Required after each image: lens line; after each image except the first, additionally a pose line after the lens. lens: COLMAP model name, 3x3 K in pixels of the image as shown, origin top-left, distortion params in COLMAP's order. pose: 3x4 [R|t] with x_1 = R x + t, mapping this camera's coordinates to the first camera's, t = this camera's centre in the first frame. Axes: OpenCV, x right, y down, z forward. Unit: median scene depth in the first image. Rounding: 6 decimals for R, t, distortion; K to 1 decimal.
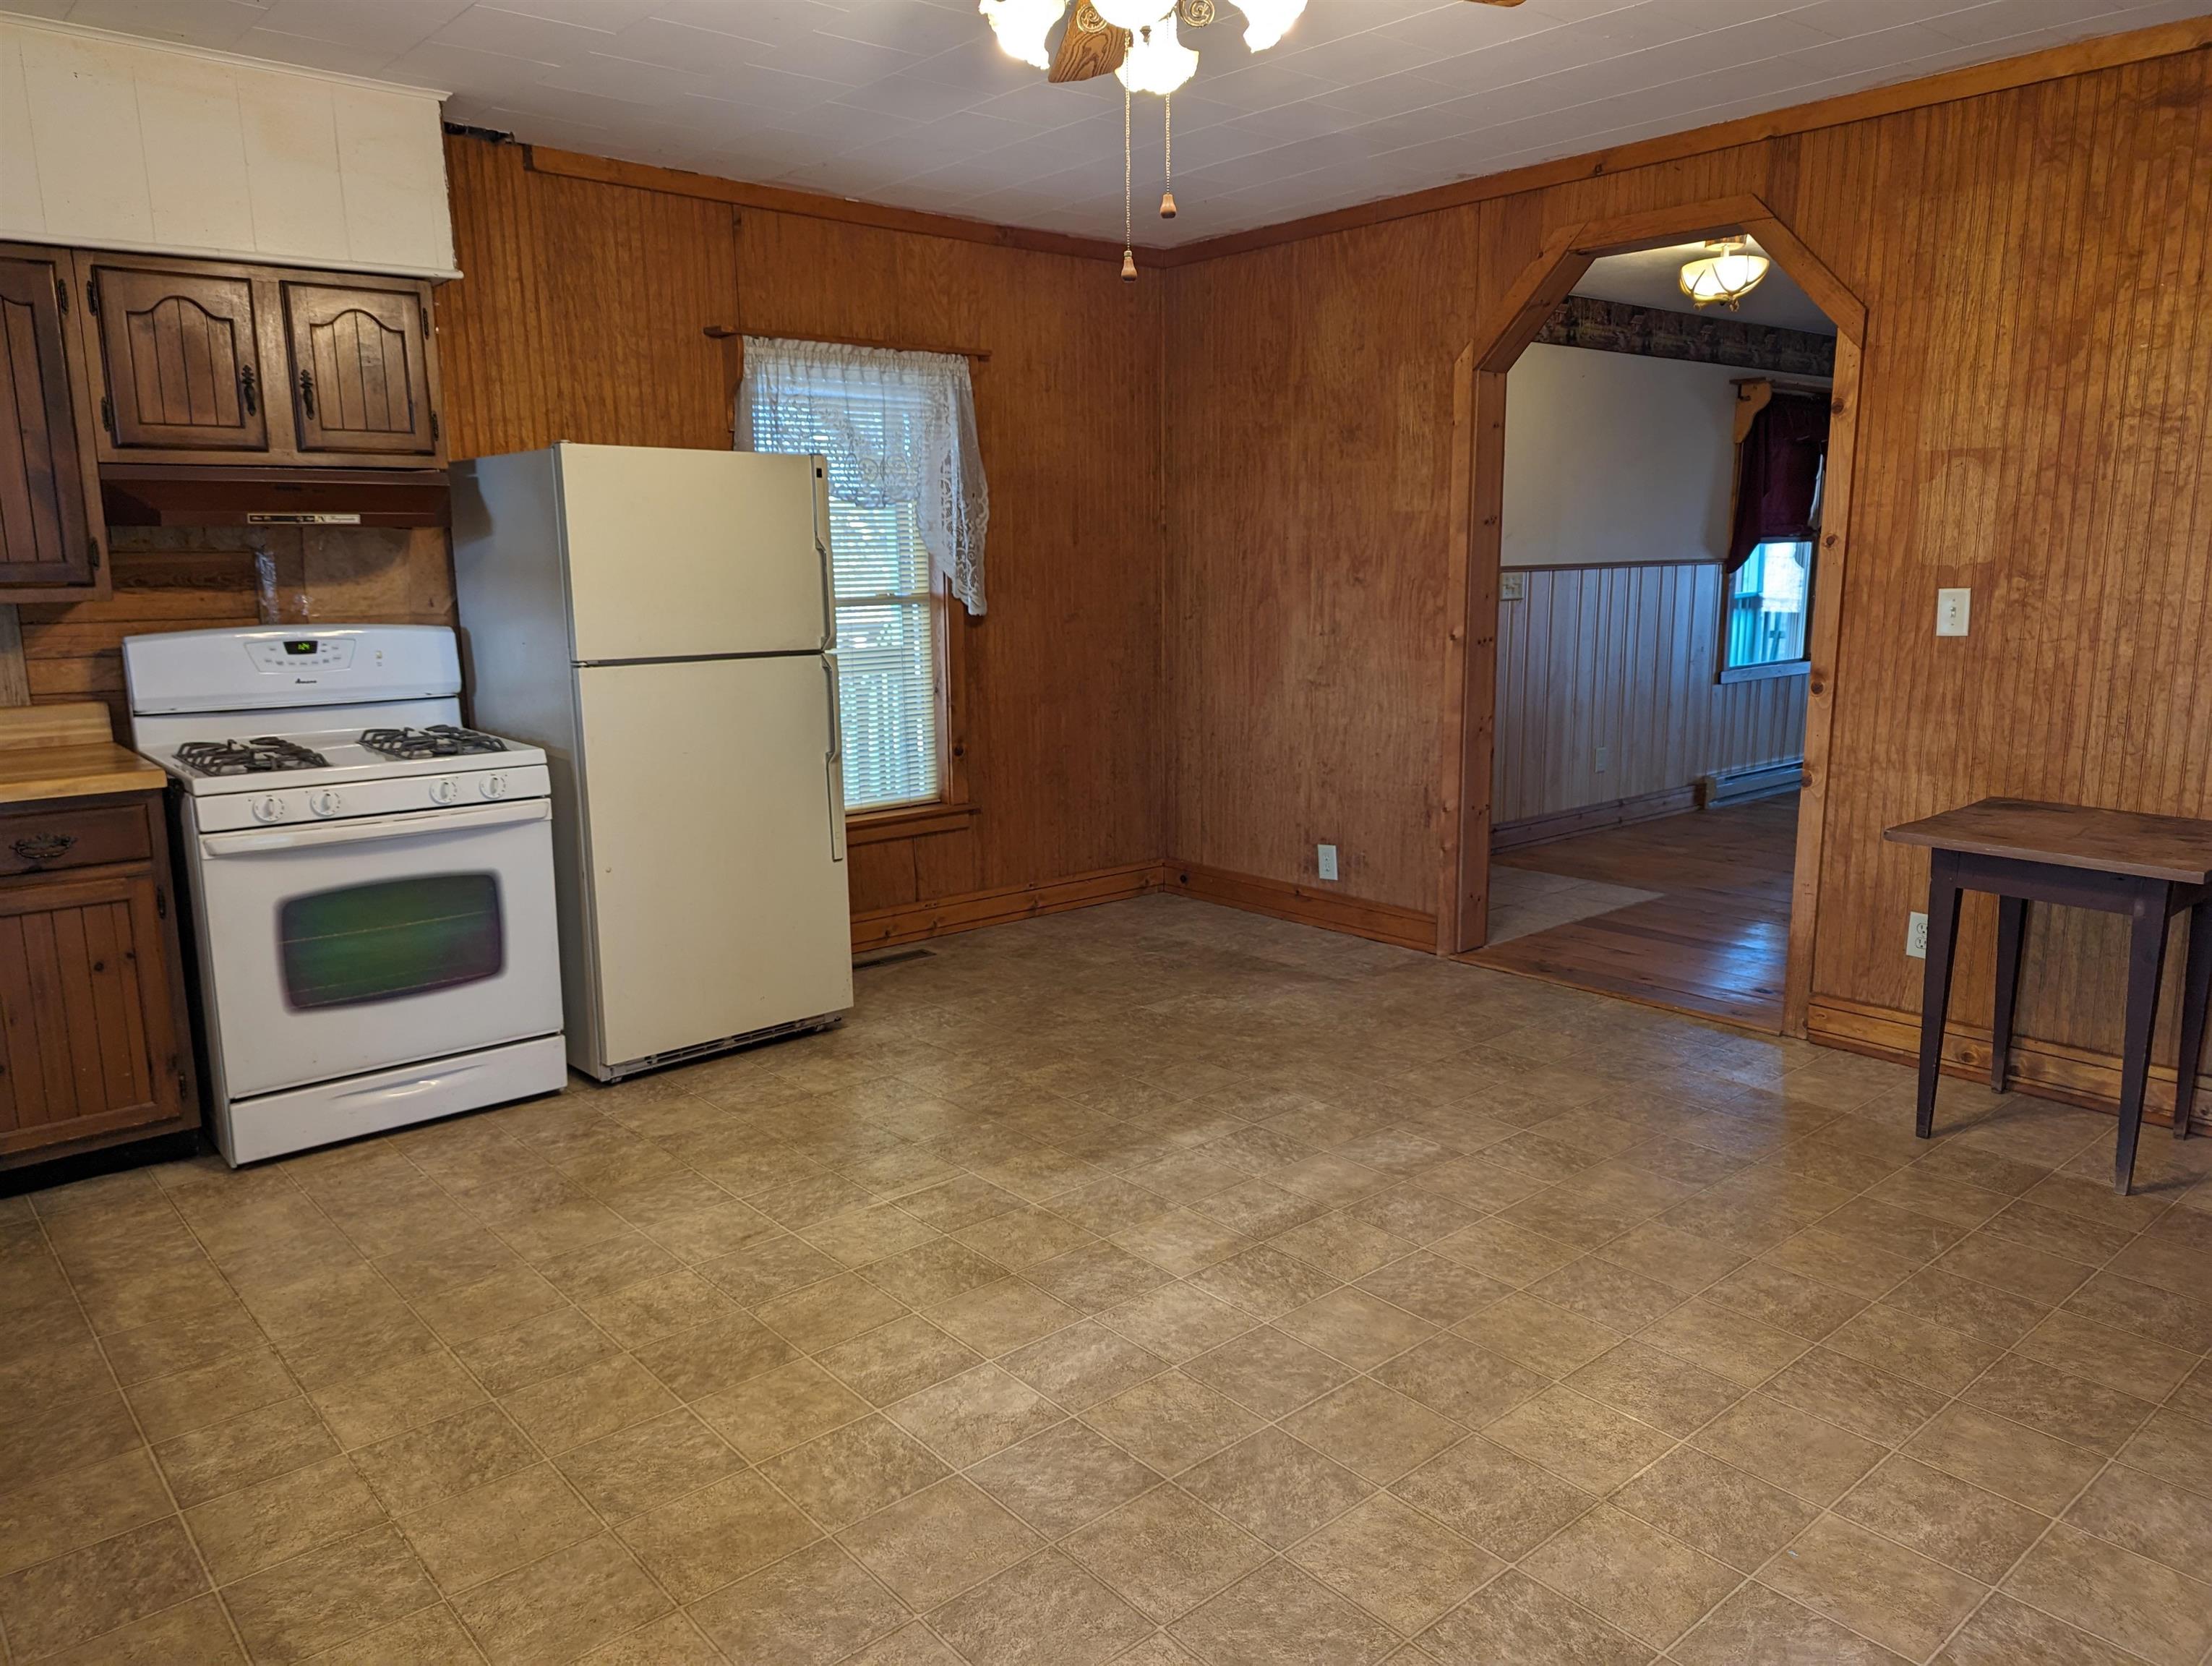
lens RADIAL K [[1543.2, 0, 1104.9], [0, 1543.2, 831.9], [0, 0, 1]] dist [0.003640, -0.023589]
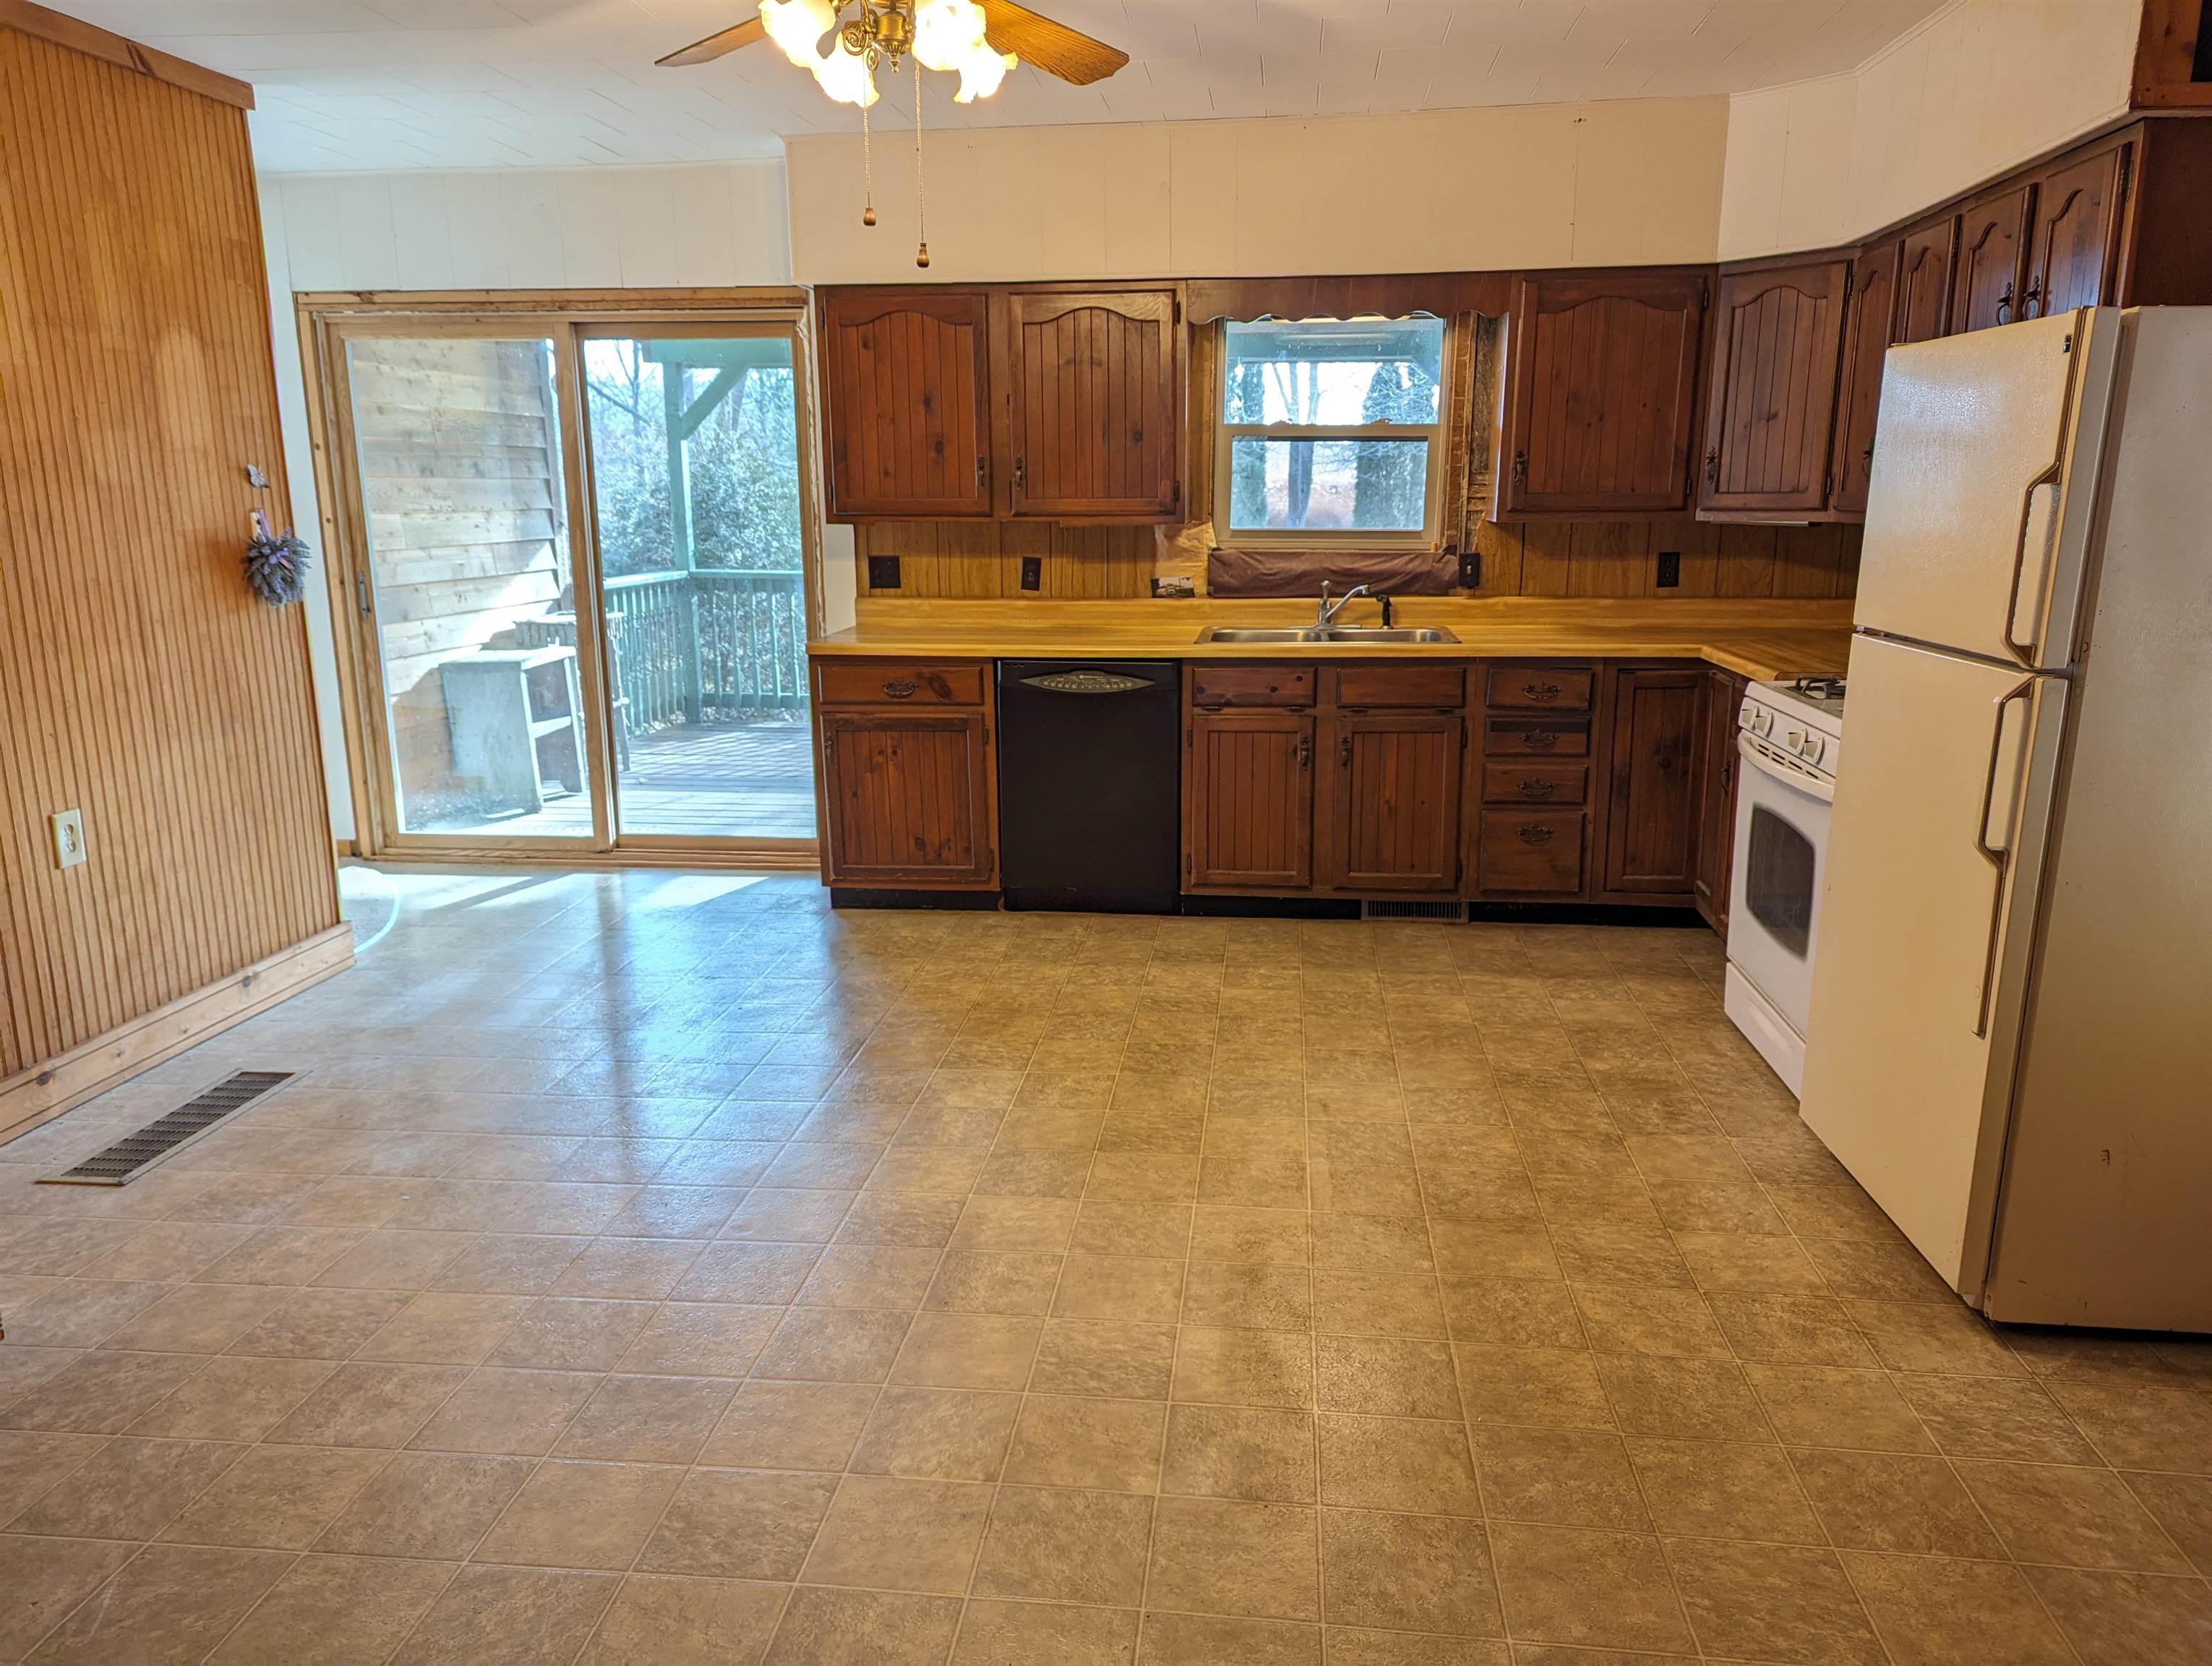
lens RADIAL K [[1543.2, 0, 1114.3], [0, 1543.2, 835.6], [0, 0, 1]] dist [0.003640, -0.023589]
pose [[-0.733865, 0.160203, -0.660134, 0.623441], [-0.114610, 0.928660, 0.352781, -0.316231], [0.669557, 0.334552, -0.663150, 1.659580]]
